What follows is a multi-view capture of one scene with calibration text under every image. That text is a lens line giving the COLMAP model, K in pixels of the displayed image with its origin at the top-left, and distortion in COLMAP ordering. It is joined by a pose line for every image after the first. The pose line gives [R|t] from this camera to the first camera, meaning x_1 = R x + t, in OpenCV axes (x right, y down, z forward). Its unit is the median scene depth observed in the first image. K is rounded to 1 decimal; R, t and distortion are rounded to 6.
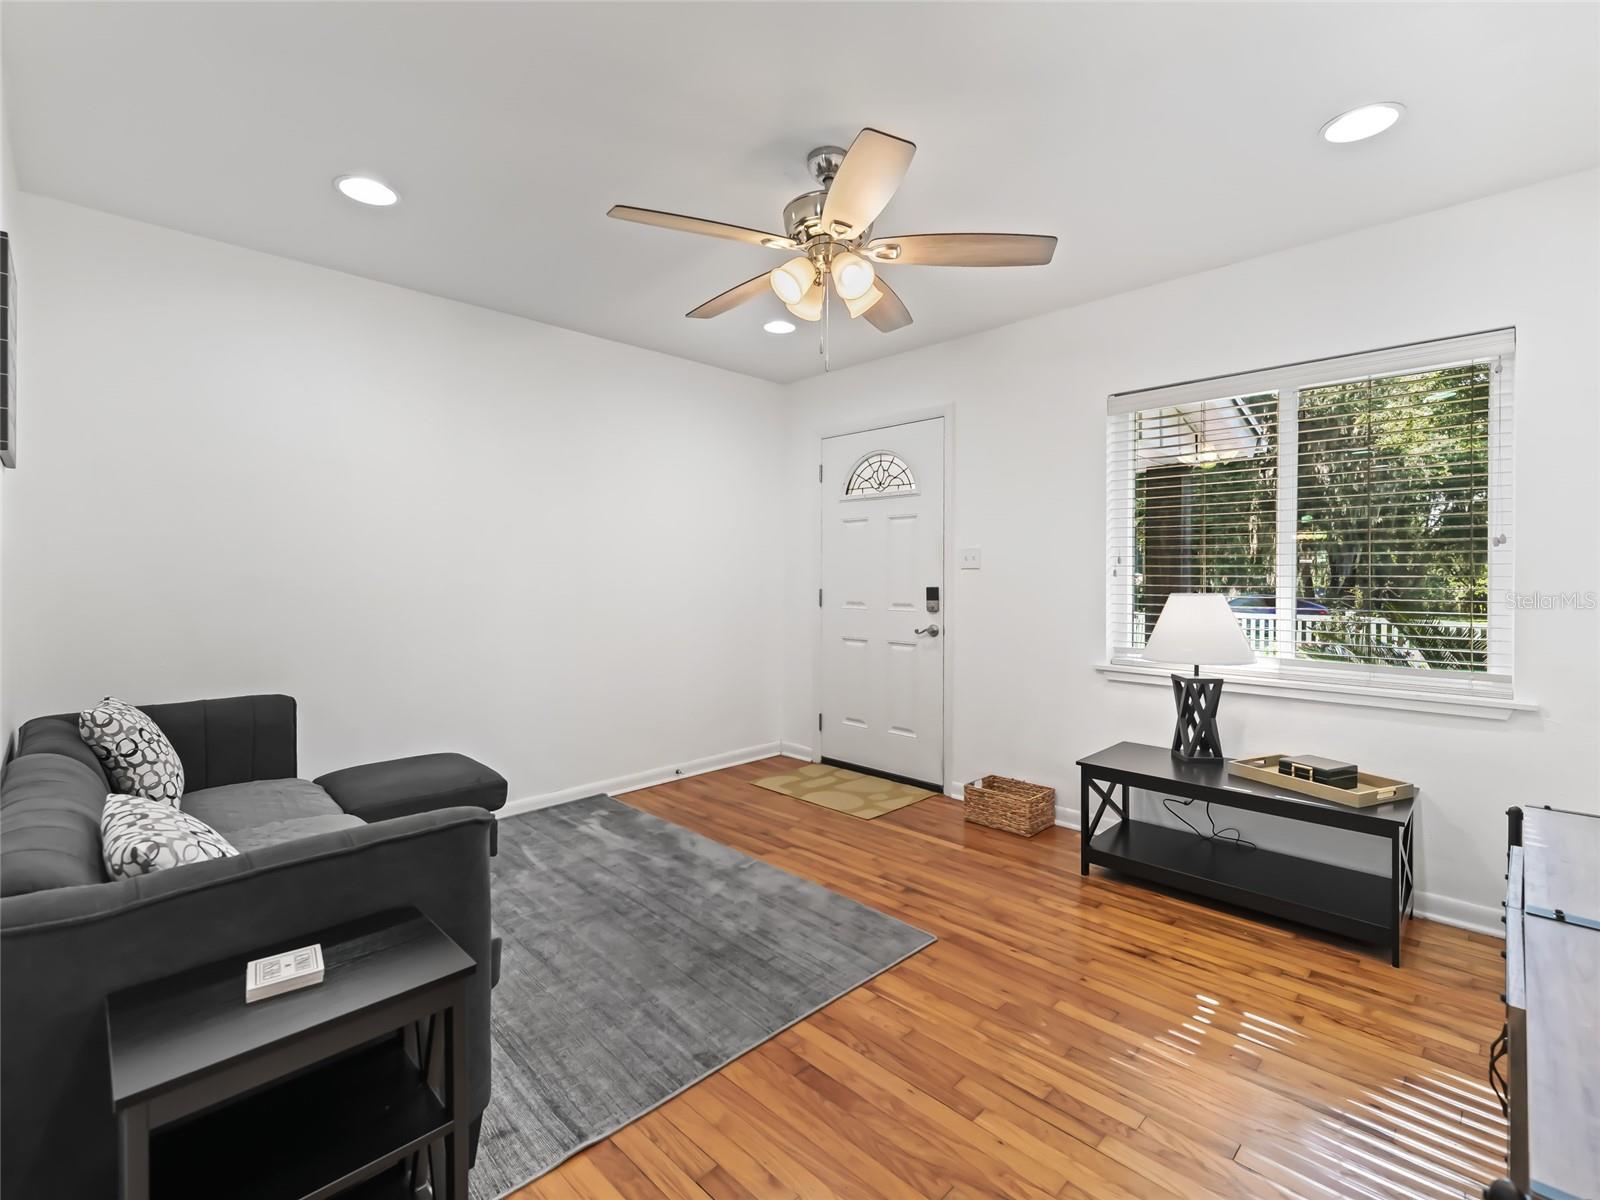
lens RADIAL K [[727.8, 0, 789.2], [0, 727.8, 576.7], [0, 0, 1]] dist [0.011474, -0.000620]
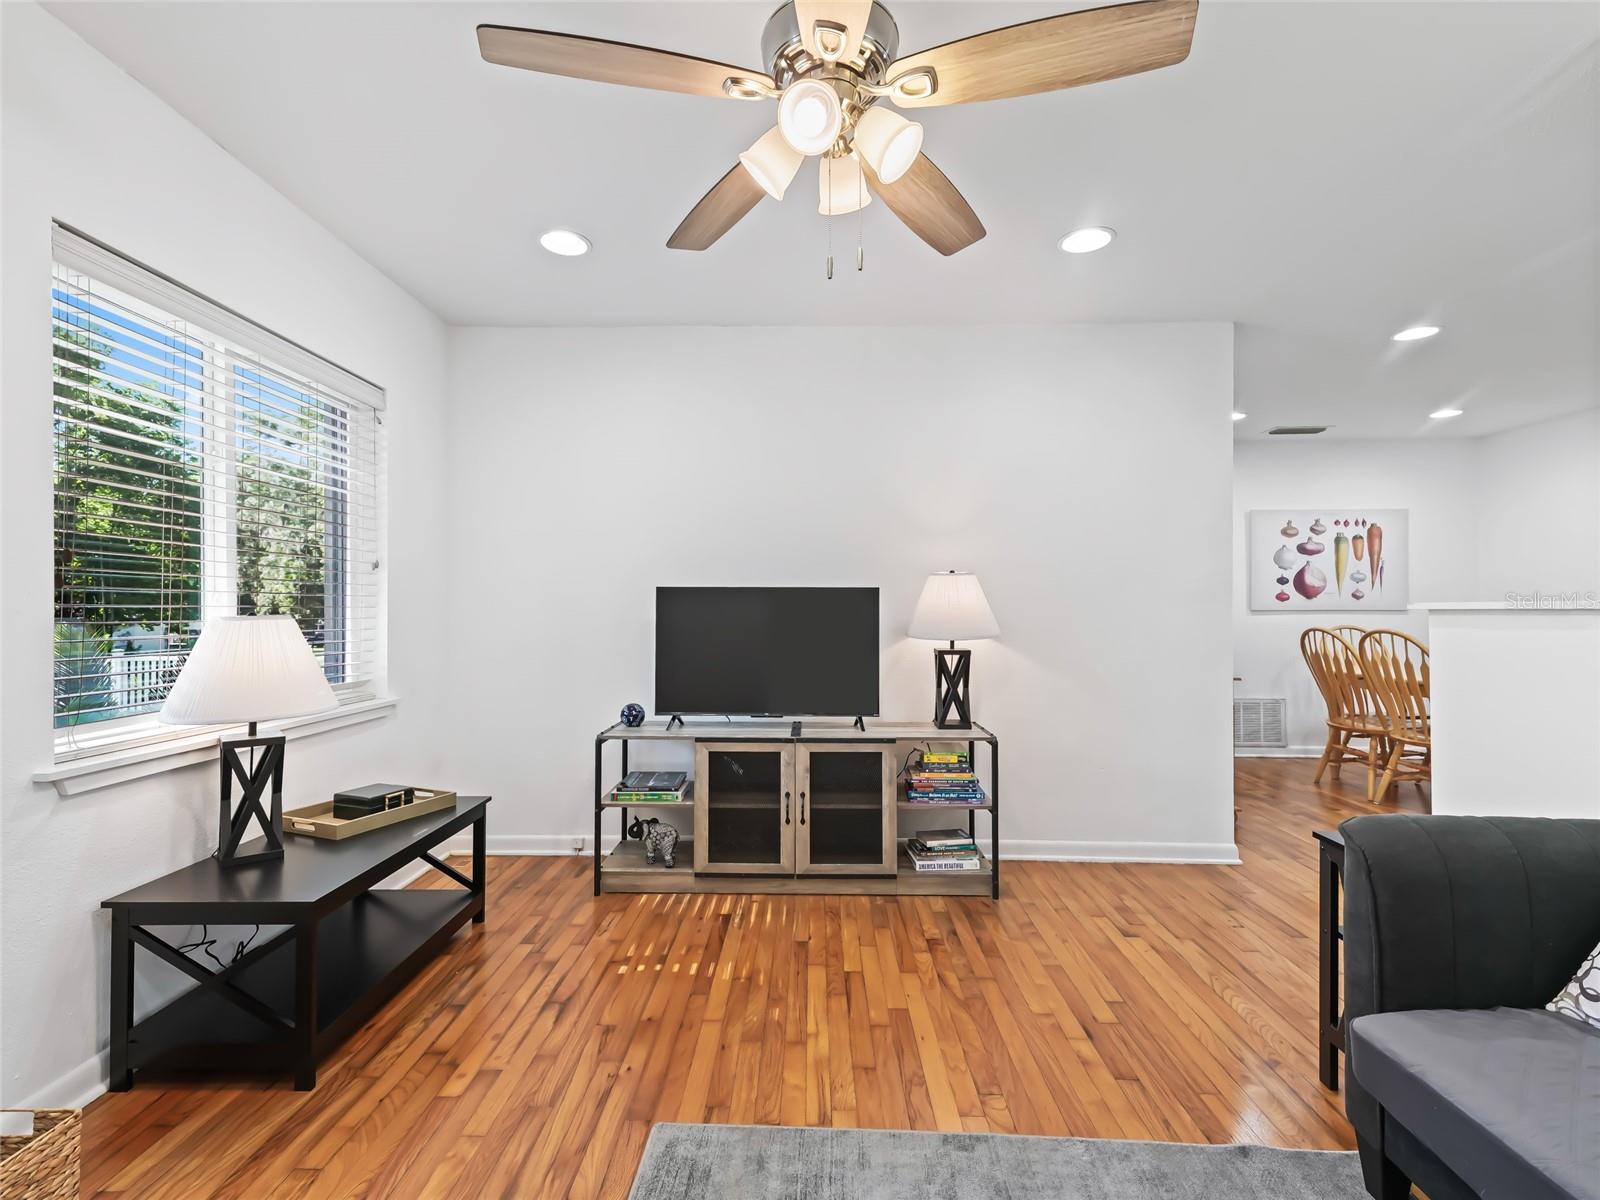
lens RADIAL K [[751.7, 0, 801.3], [0, 751.7, 603.0], [0, 0, 1]] dist [0.020219, -0.004542]
pose [[-0.698247, 0.001291, 0.715856, -0.374474], [-0.002873, 0.999985, -0.004606, 0.014114], [-0.715852, -0.005272, -0.698233, 1.330664]]
